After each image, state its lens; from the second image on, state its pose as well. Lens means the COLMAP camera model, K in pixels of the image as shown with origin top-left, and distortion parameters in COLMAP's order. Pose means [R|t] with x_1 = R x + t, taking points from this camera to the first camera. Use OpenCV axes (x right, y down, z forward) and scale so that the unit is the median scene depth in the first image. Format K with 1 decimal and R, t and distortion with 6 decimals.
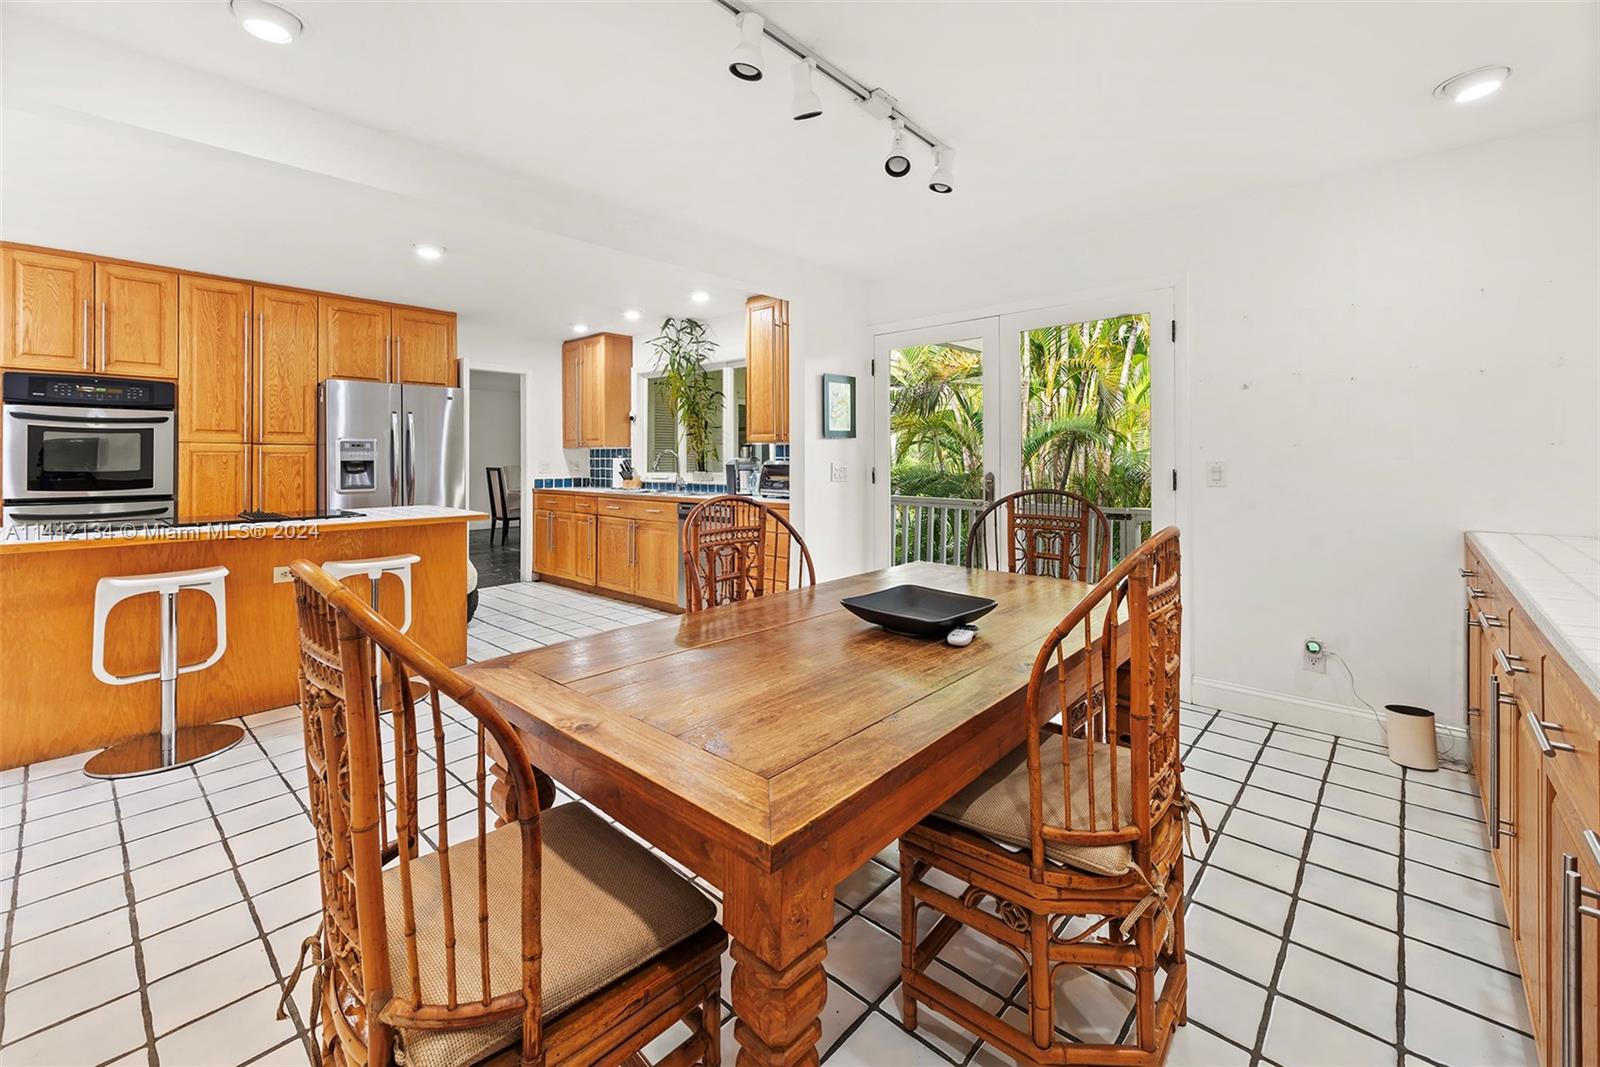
lens RADIAL K [[665.0, 0, 804.0], [0, 665.0, 454.3], [0, 0, 1]] dist [0.000374, 0.000014]
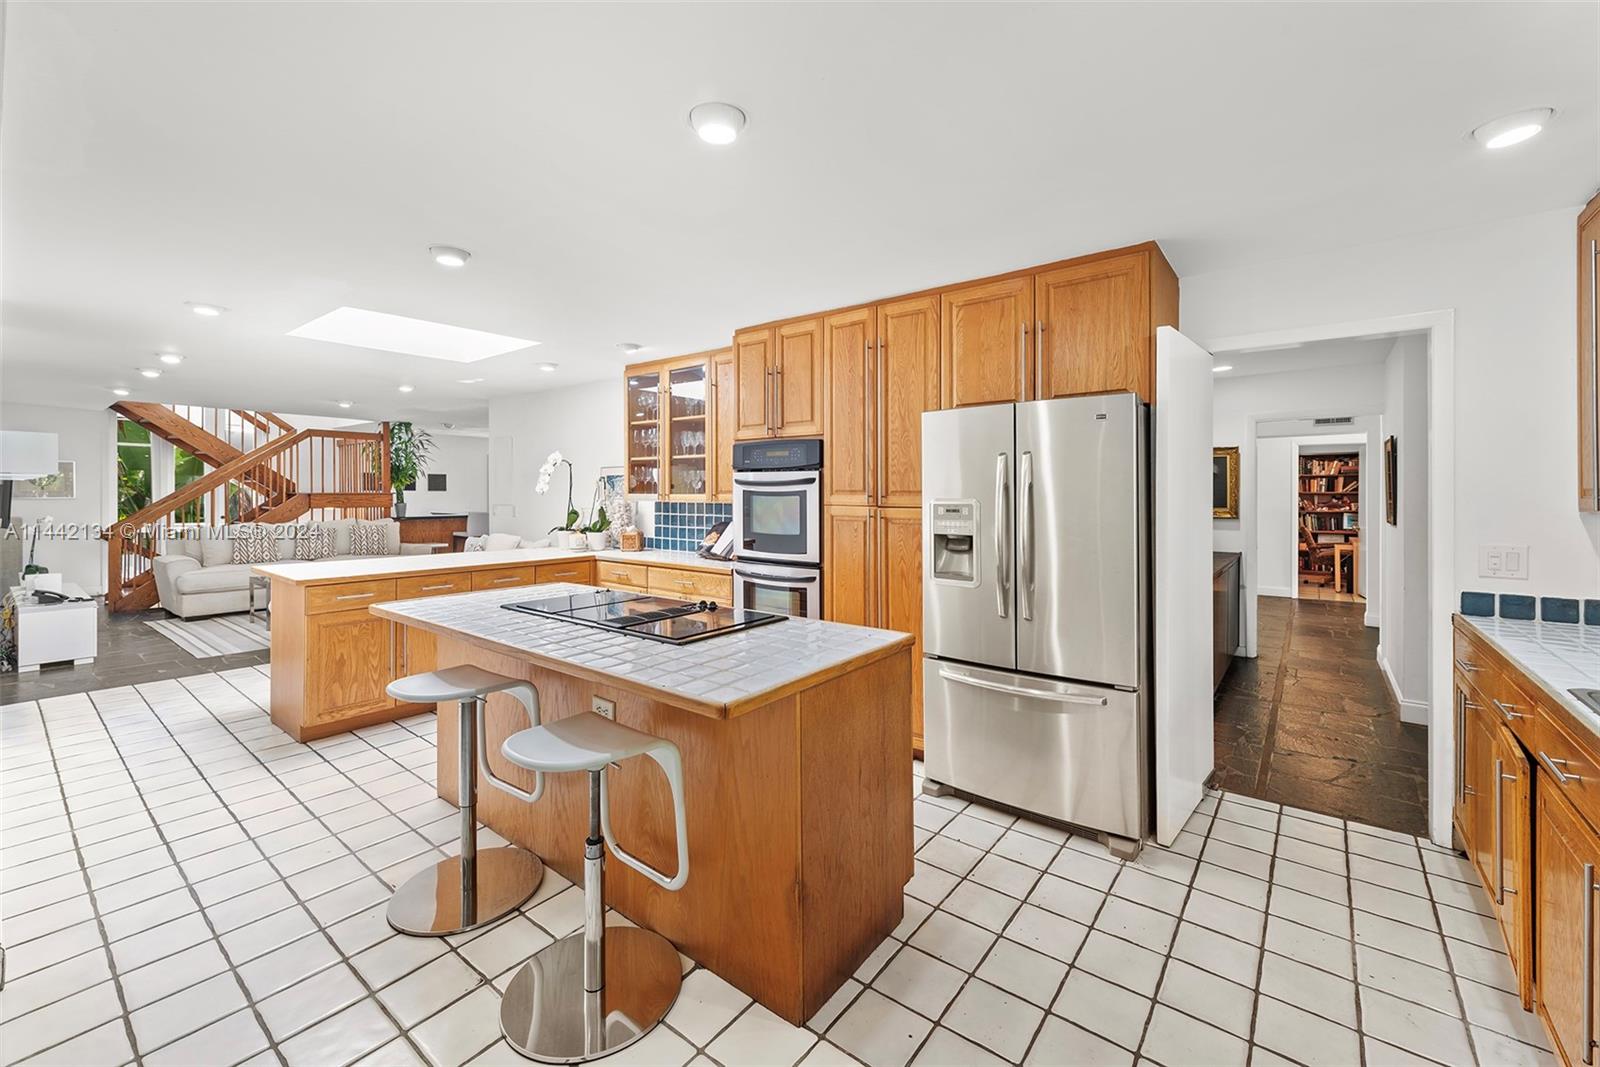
lens RADIAL K [[648.8, 0, 810.0], [0, 648.8, 498.0], [0, 0, 1]] dist [0.000444, 0.000040]
pose [[0.065273, 0.002678, -0.997864, -0.069269], [0.000700, 0.999996, 0.002729, -0.028523], [0.997867, -0.000877, 0.065271, 0.874315]]
